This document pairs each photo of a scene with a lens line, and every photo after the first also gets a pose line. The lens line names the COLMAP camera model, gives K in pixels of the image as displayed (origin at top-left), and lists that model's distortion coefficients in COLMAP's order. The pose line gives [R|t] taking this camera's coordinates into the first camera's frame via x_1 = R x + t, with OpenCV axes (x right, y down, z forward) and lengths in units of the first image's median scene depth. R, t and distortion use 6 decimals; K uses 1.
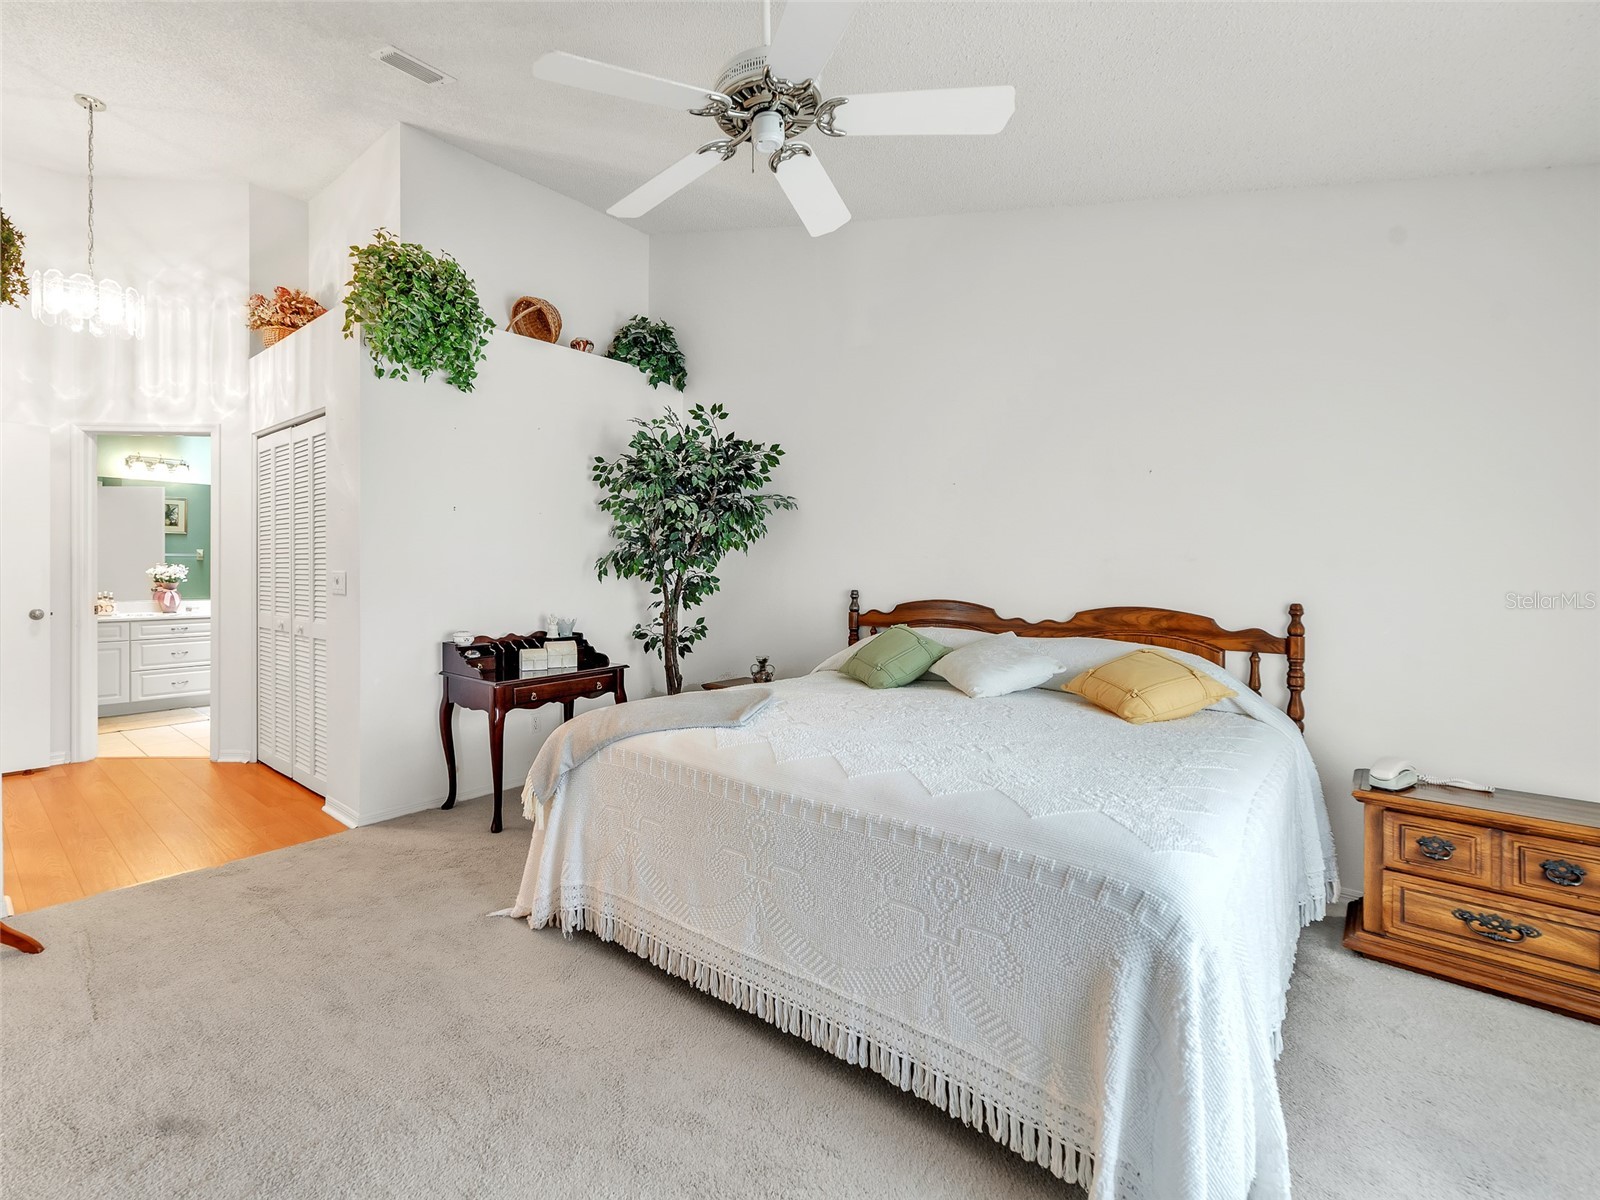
lens RADIAL K [[785.7, 0, 797.2], [0, 785.7, 568.1], [0, 0, 1]] dist [-0.000787, -0.000203]
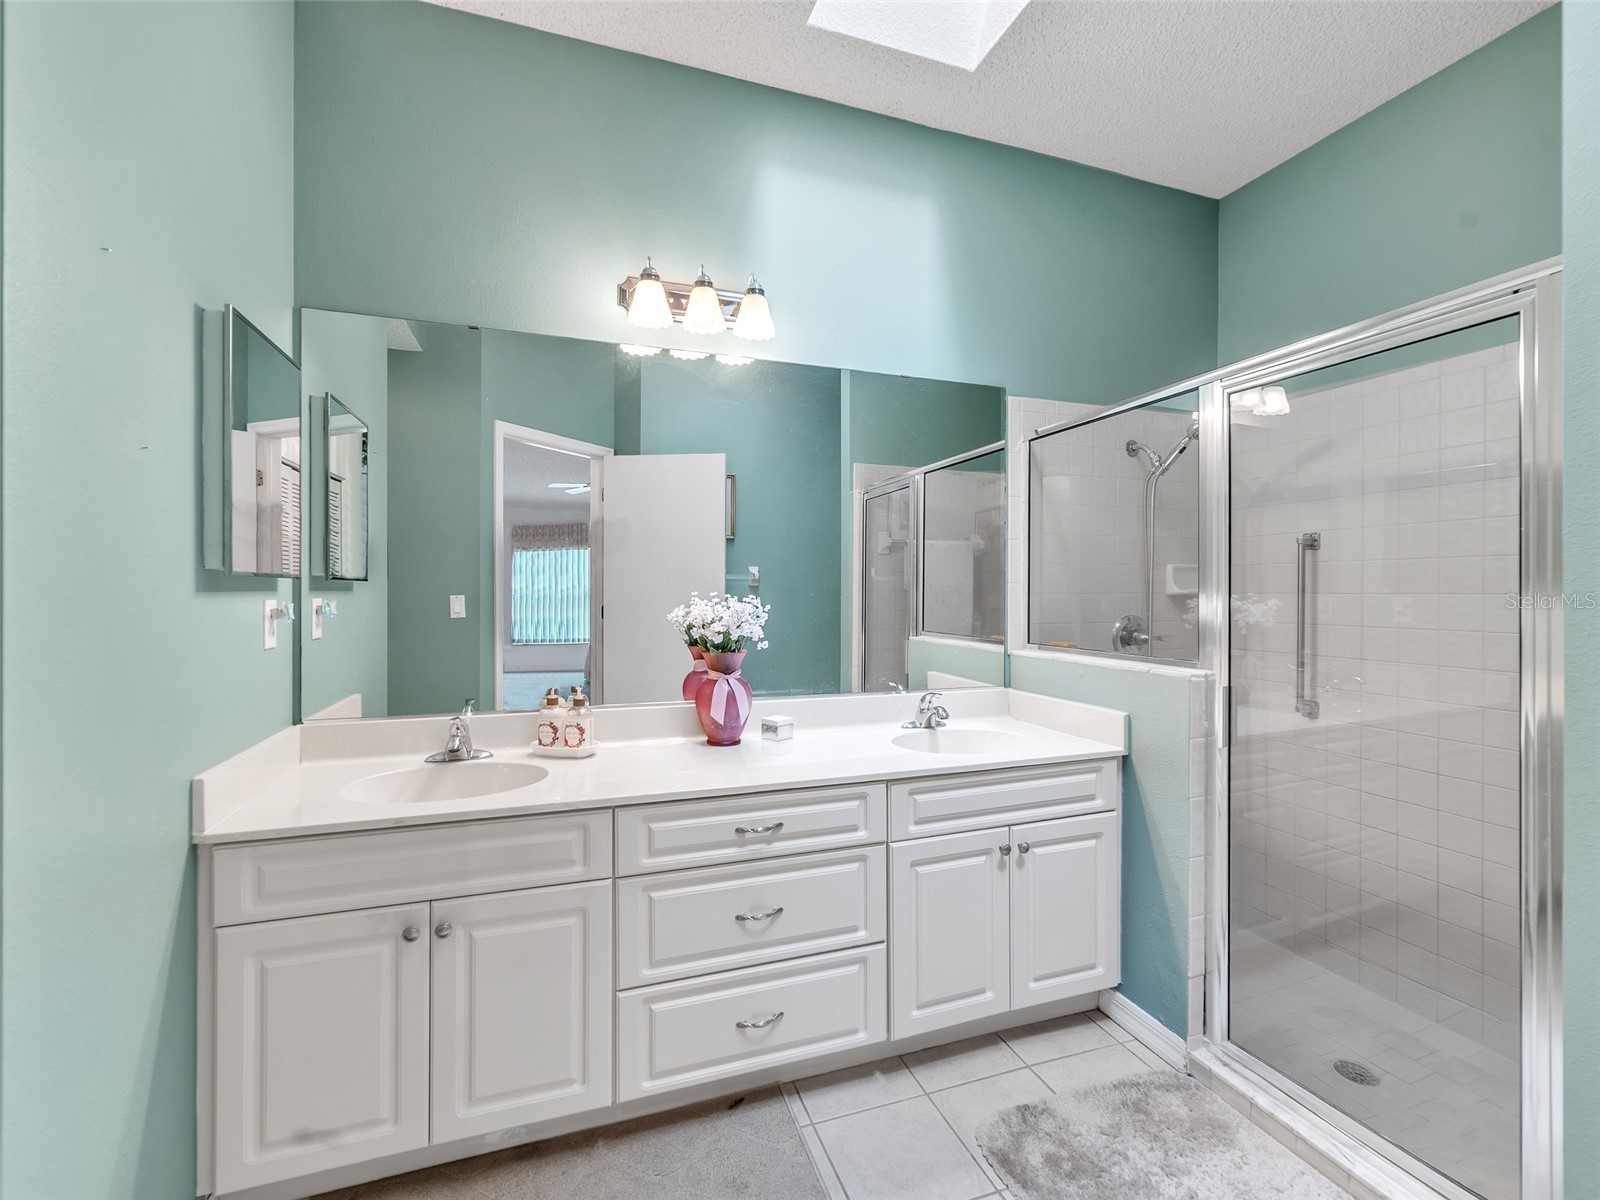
lens RADIAL K [[700.8, 0, 800.0], [0, 700.8, 600.0], [0, 0, 1]] dist [-0.000756, 0.000025]
pose [[0.862823, -0.014071, -0.505309, -0.626489], [0.002713, 0.999727, -0.023205, 0.004051], [0.505498, 0.018651, 0.862626, 0.766733]]
